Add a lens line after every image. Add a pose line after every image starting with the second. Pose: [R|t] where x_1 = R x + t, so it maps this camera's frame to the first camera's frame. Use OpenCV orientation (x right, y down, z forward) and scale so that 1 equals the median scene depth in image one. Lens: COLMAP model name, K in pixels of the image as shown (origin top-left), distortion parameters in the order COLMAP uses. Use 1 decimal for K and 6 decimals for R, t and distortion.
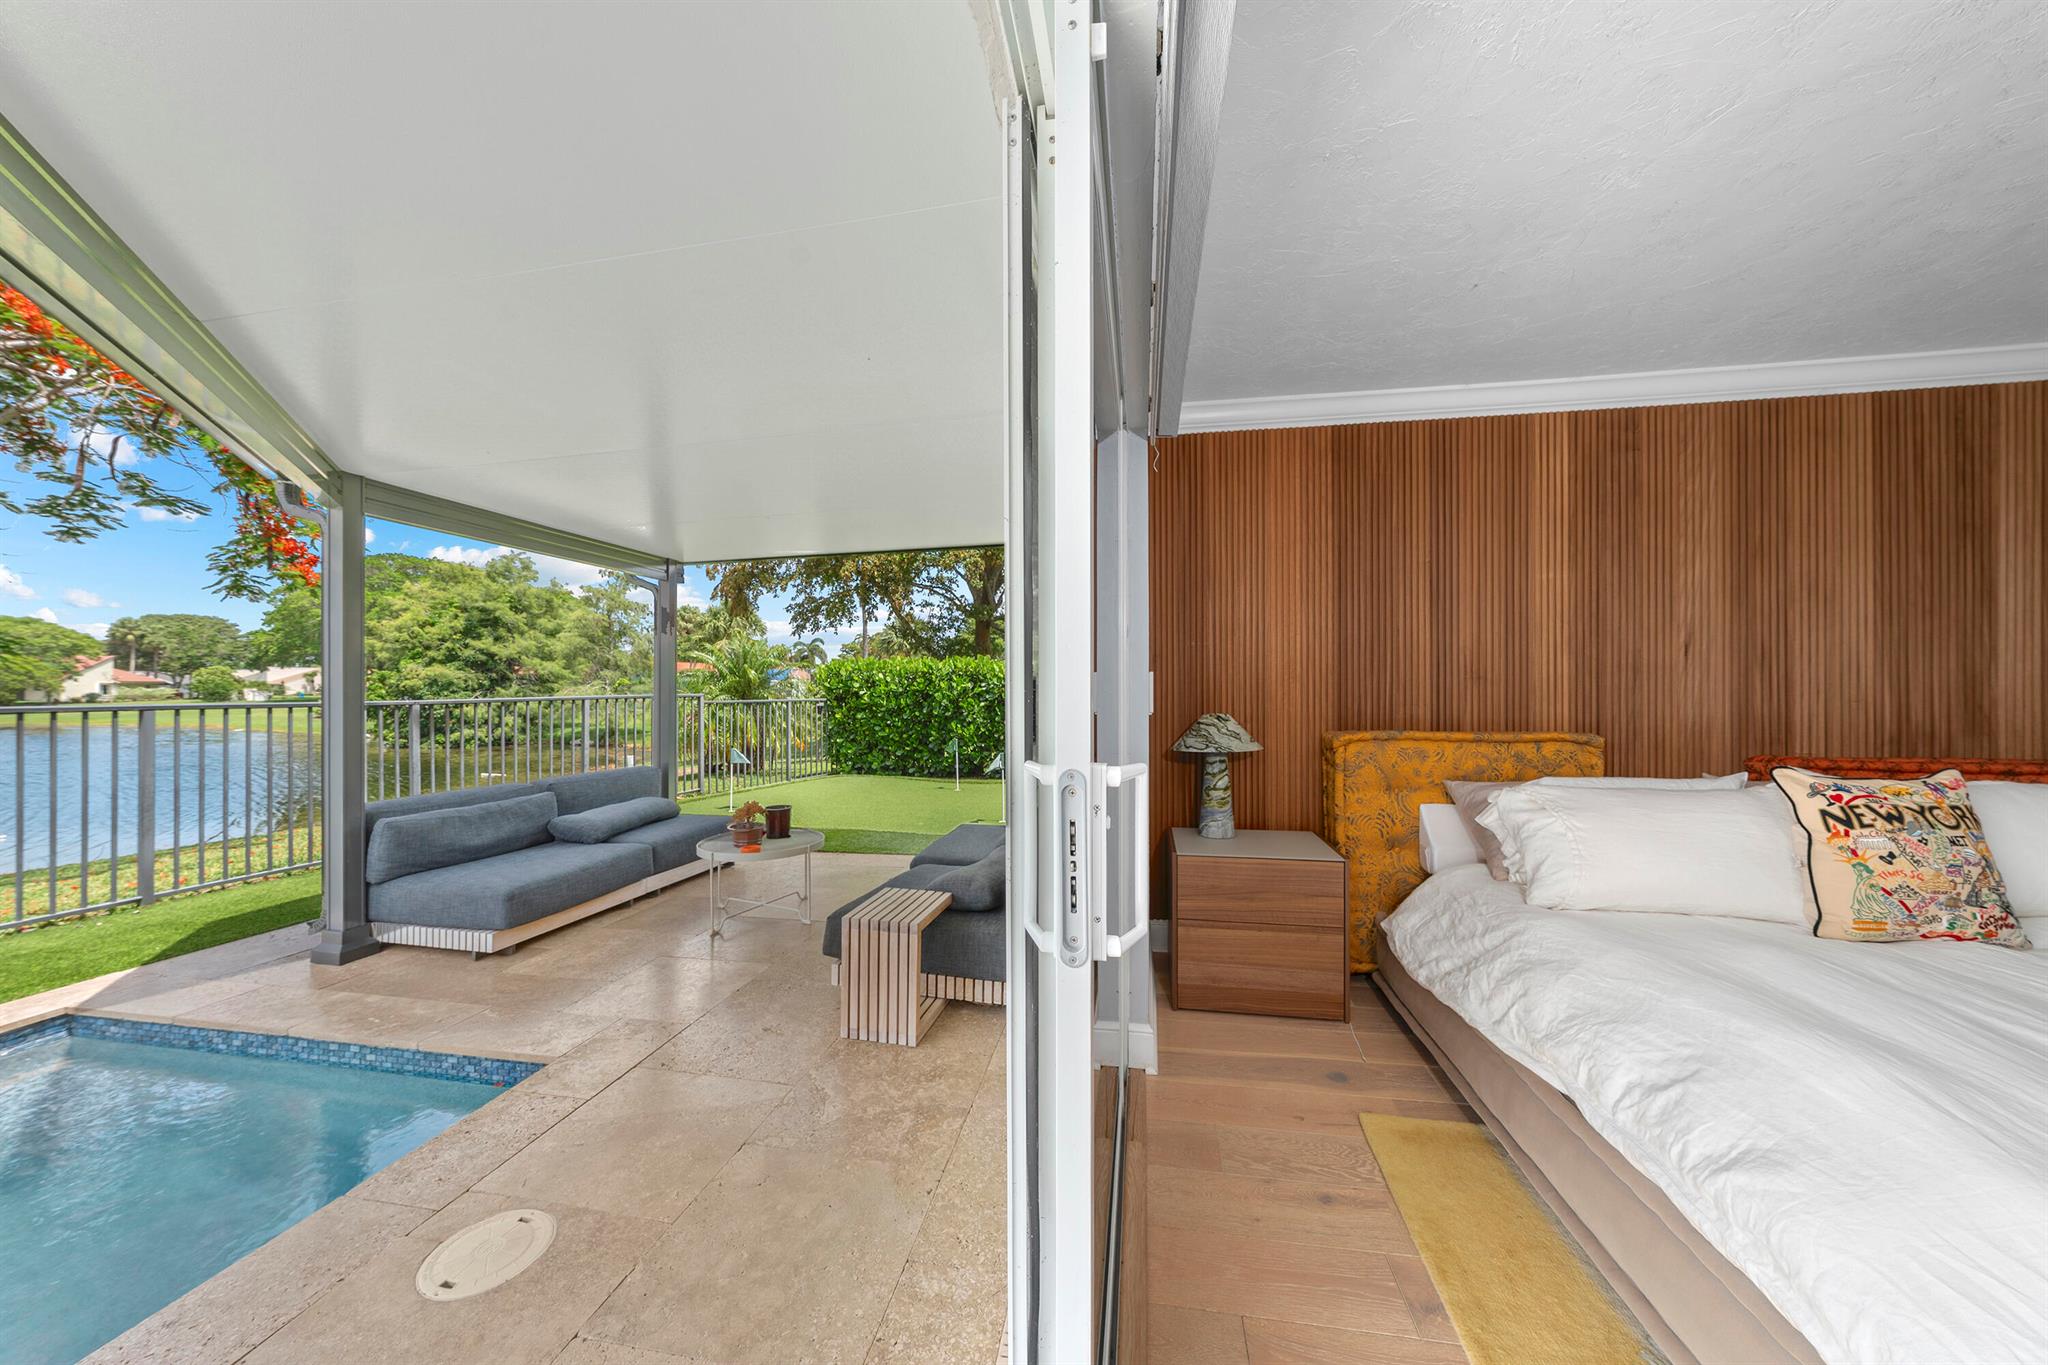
lens RADIAL K [[702.1, 0, 1031.3], [0, 702.1, 690.3], [0, 0, 1]] dist [0.002165, 0.000715]
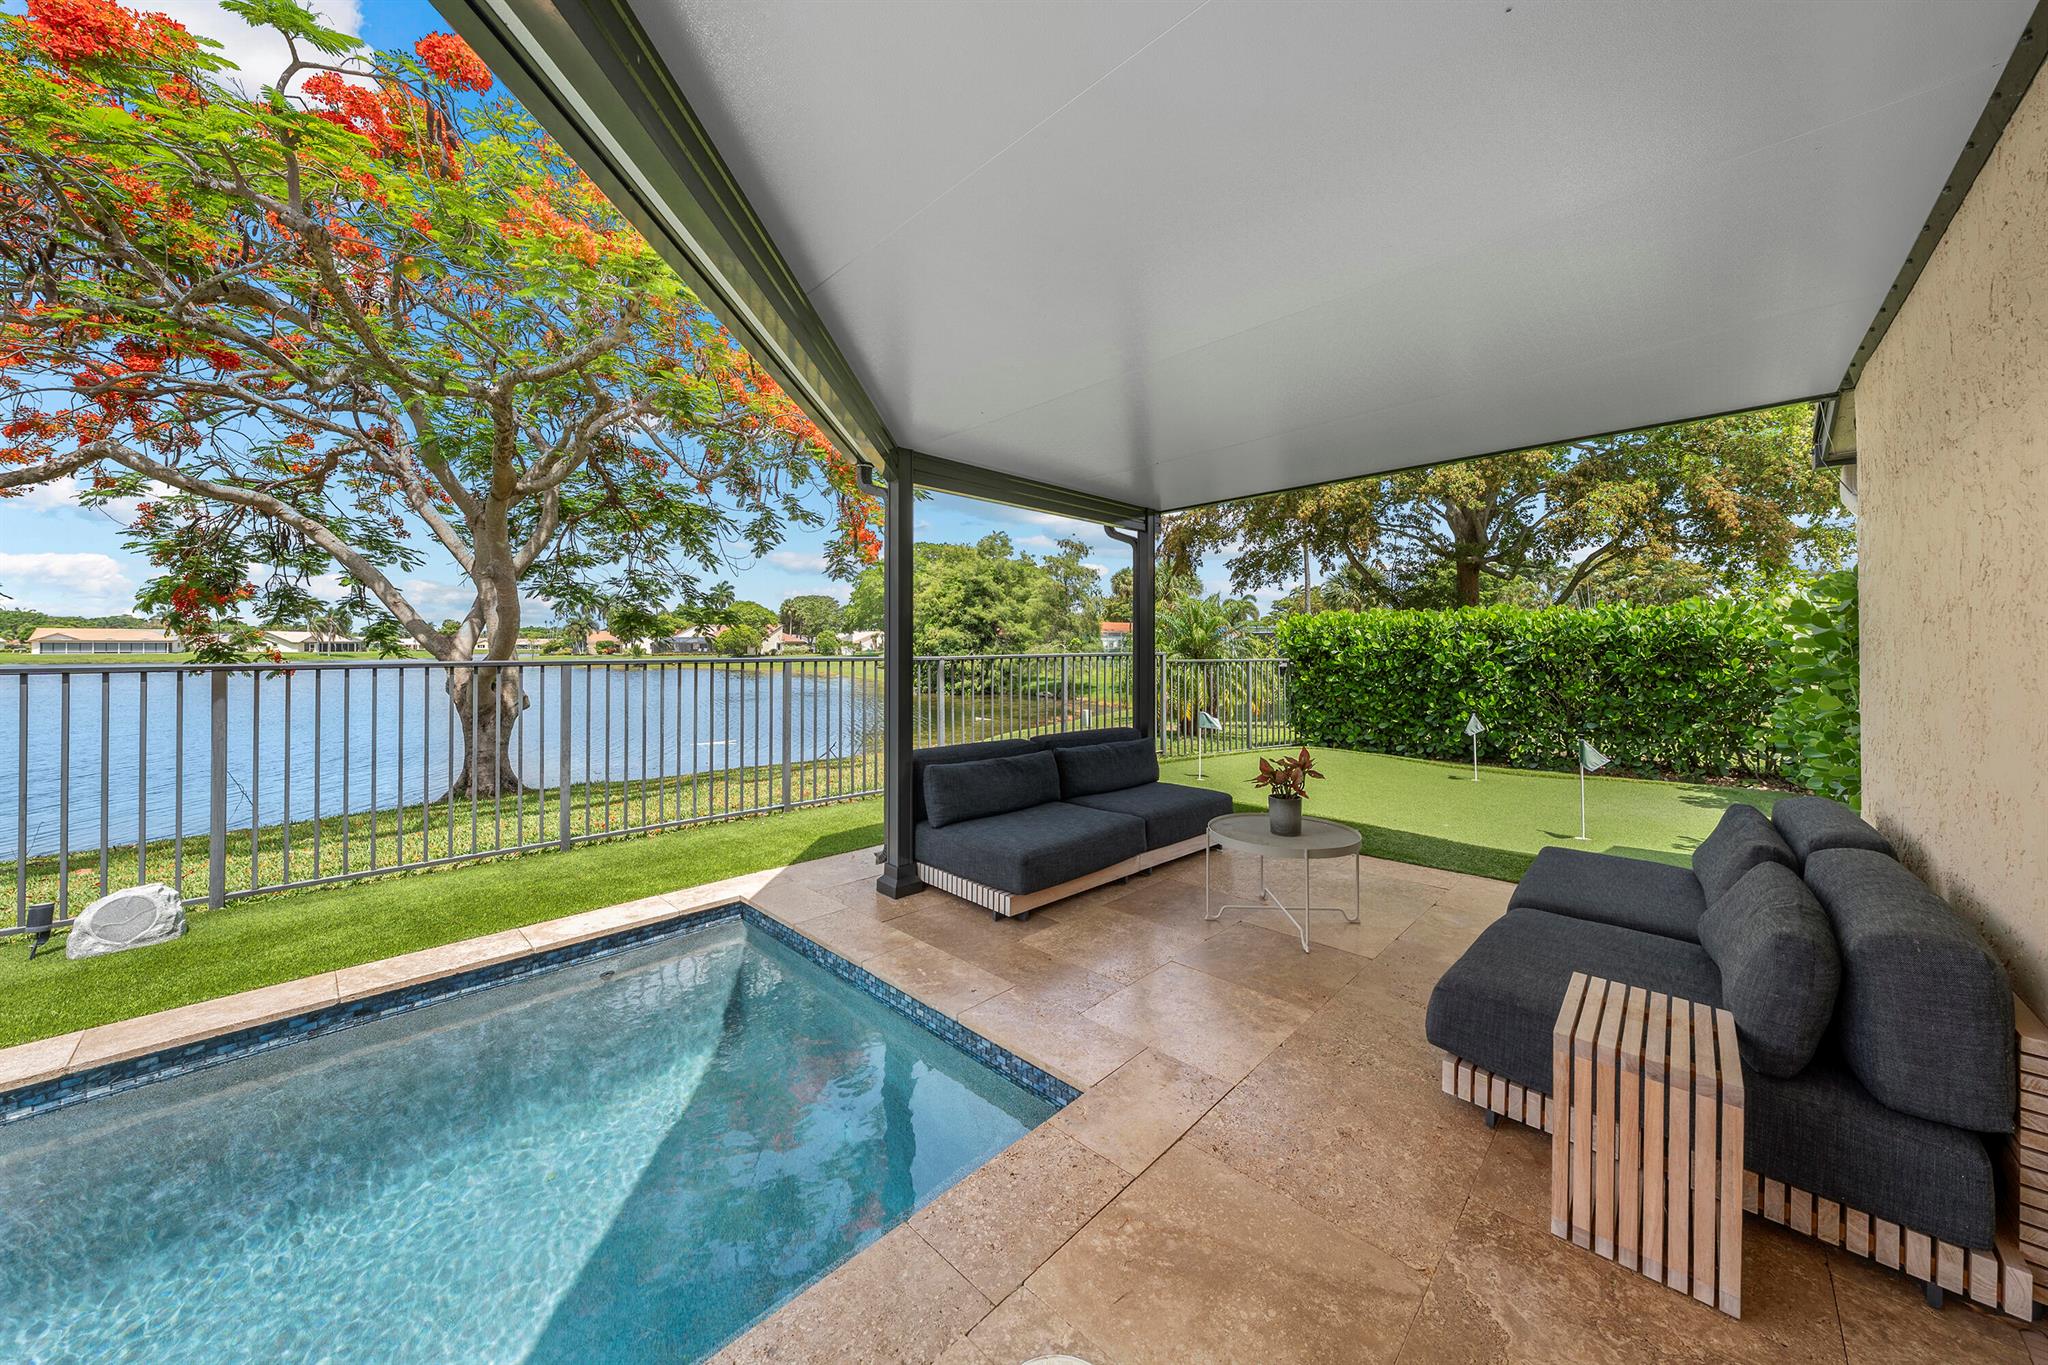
lens RADIAL K [[702.1, 0, 1016.4], [0, 702.1, 645.5], [0, 0, 1]] dist [0.002165, 0.000715]
pose [[0.827056, 0.001389, -0.562117, -0.079809], [-0.005131, 0.999974, -0.005079, 0.001628], [0.562095, 0.007085, 0.827042, 0.074944]]
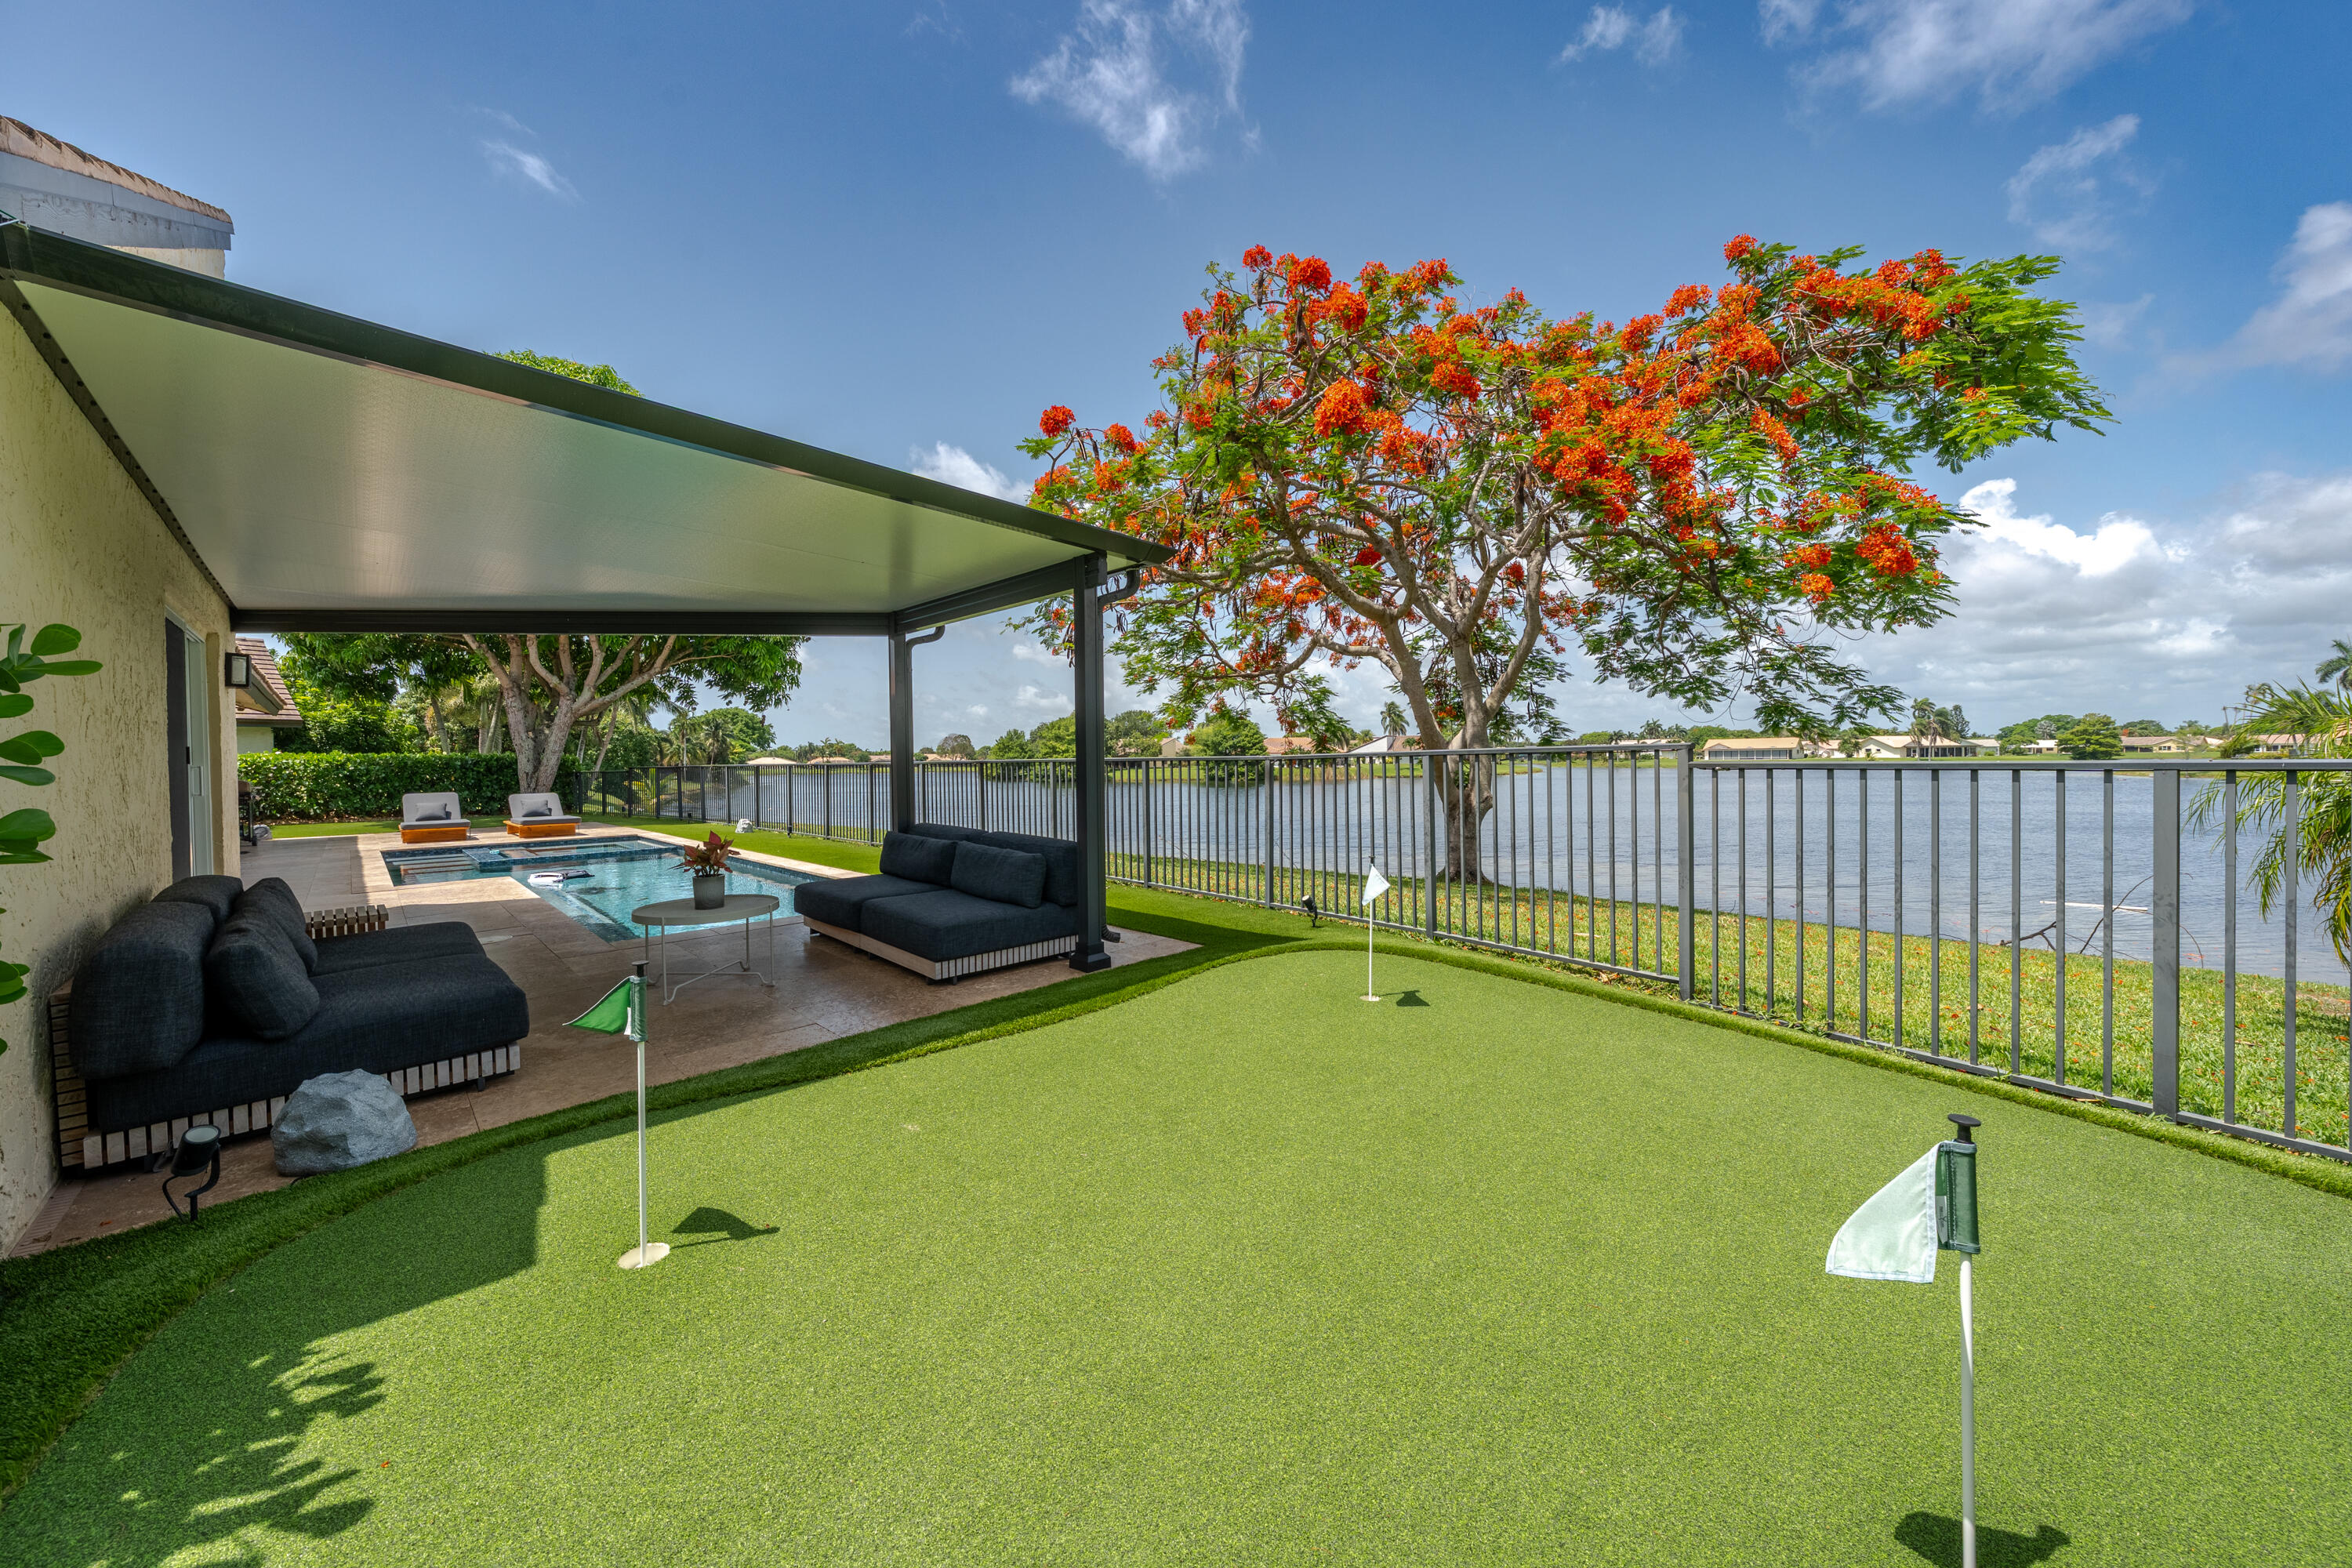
lens RADIAL K [[806.3, 0, 1177.1], [0, 806.3, 771.3], [0, 0, 1]] dist [0.002165, 0.000715]
pose [[-0.557802, 0.019100, -0.829754, 0.117690], [0.010585, 0.999818, 0.015899, 0.010918], [0.829906, 0.000085, -0.557903, 1.100598]]
